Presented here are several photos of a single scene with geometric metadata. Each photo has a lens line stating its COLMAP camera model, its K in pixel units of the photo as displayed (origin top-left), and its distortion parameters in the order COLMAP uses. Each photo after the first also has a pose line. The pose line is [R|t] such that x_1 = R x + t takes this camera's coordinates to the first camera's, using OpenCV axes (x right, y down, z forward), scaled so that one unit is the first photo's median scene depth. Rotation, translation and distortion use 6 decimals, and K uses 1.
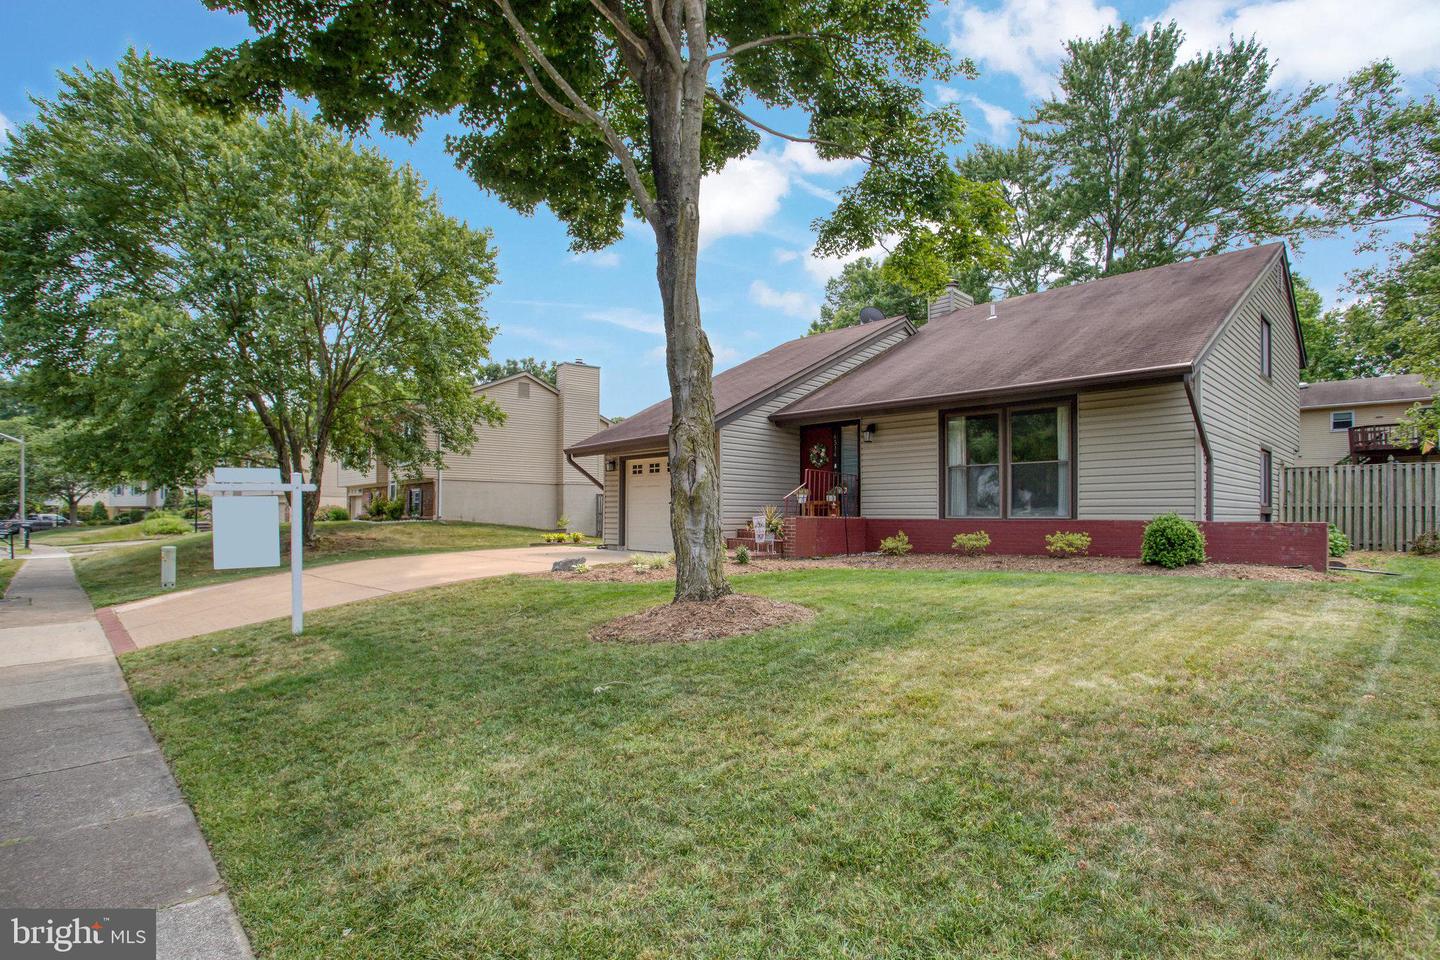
lens RADIAL K [[702.9, 0, 730.6], [0, 702.9, 500.1], [0, 0, 1]] dist [-0.063317, 0.022056]
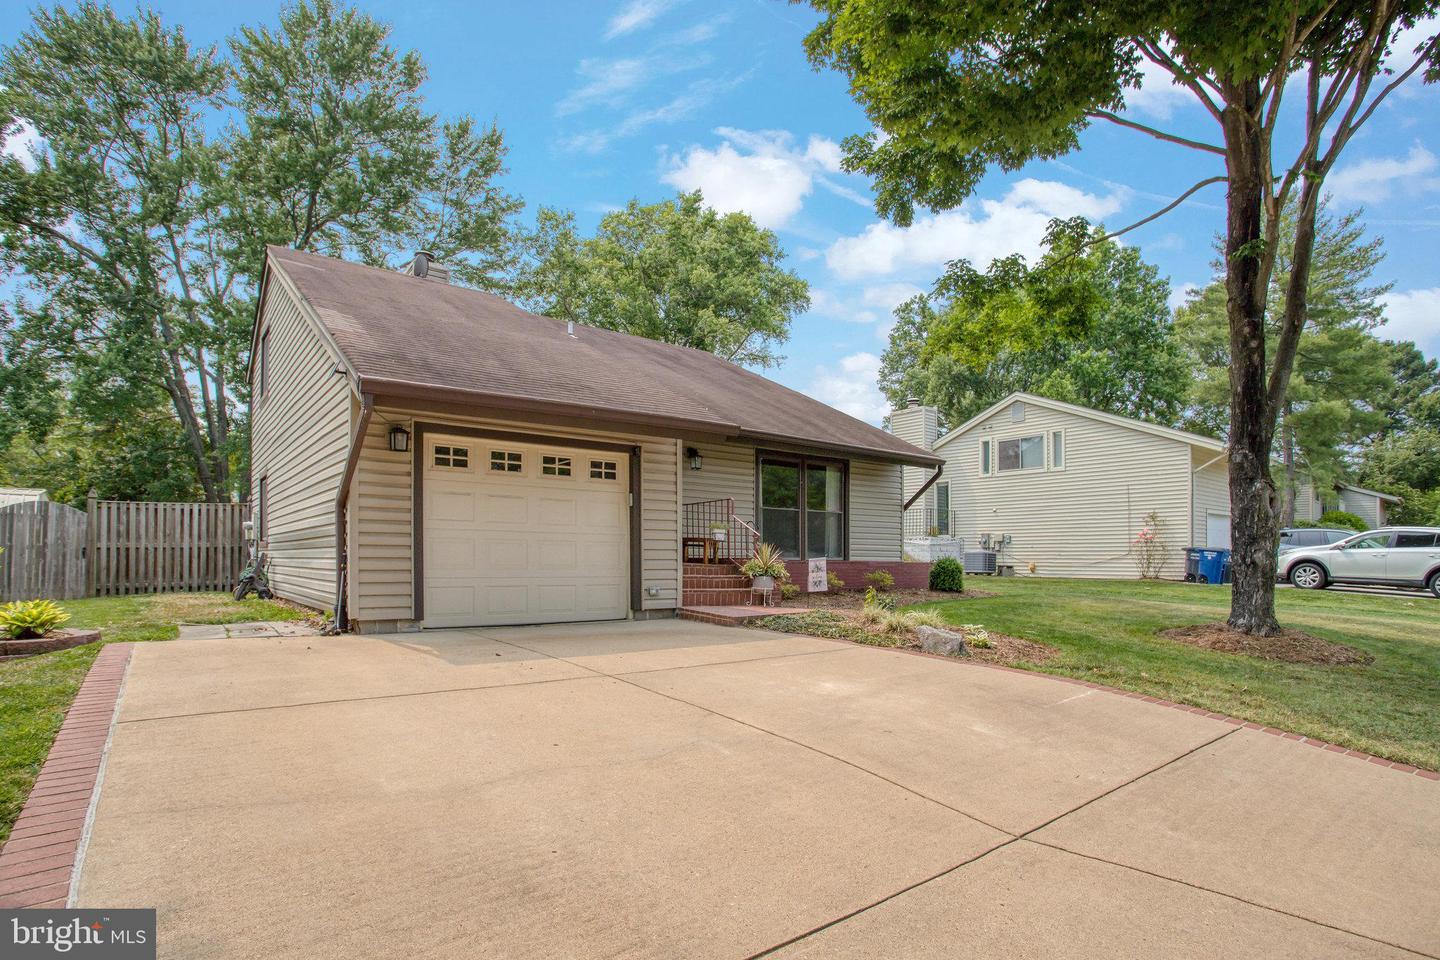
lens RADIAL K [[744.0, 0, 717.2], [0, 744.0, 549.5], [0, 0, 1]] dist [-0.003159, -0.000538]
pose [[0.121685, 0.012136, 0.992495, -0.686725], [-0.026085, 0.999619, -0.009025, 0.021280], [-0.992226, -0.024791, 0.121955, 0.855351]]
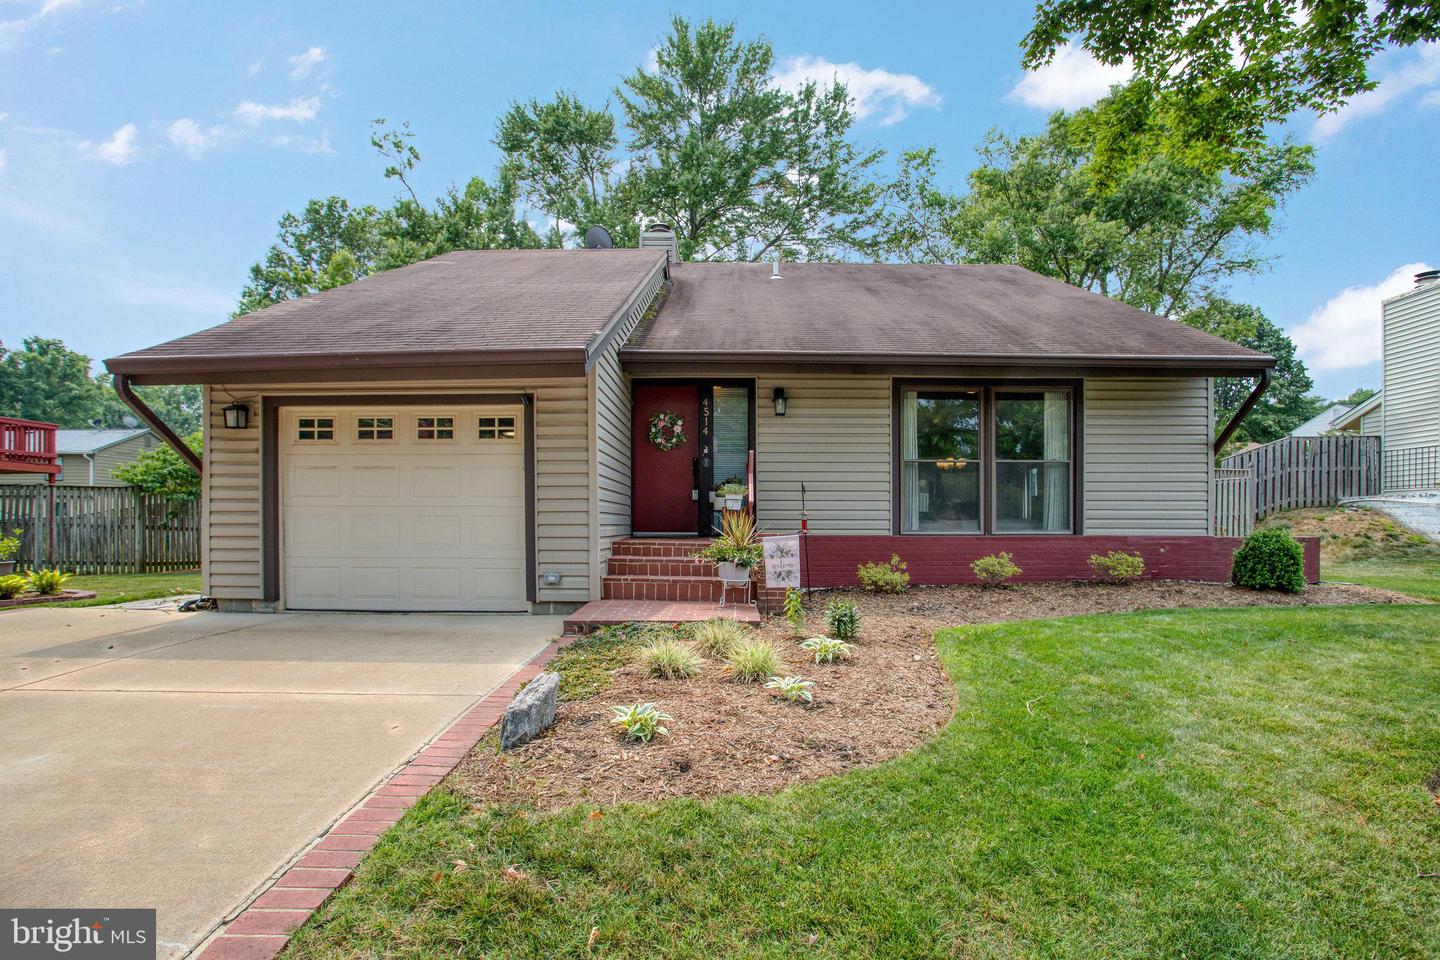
lens RADIAL K [[736.1, 0, 747.6], [0, 736.1, 531.6], [0, 0, 1]] dist [-0.047629, 0.000714]
pose [[0.707540, -0.006730, 0.706642, -0.297607], [-0.014589, 0.999602, 0.024129, 0.007419], [-0.706523, -0.027382, 0.707160, 0.539074]]
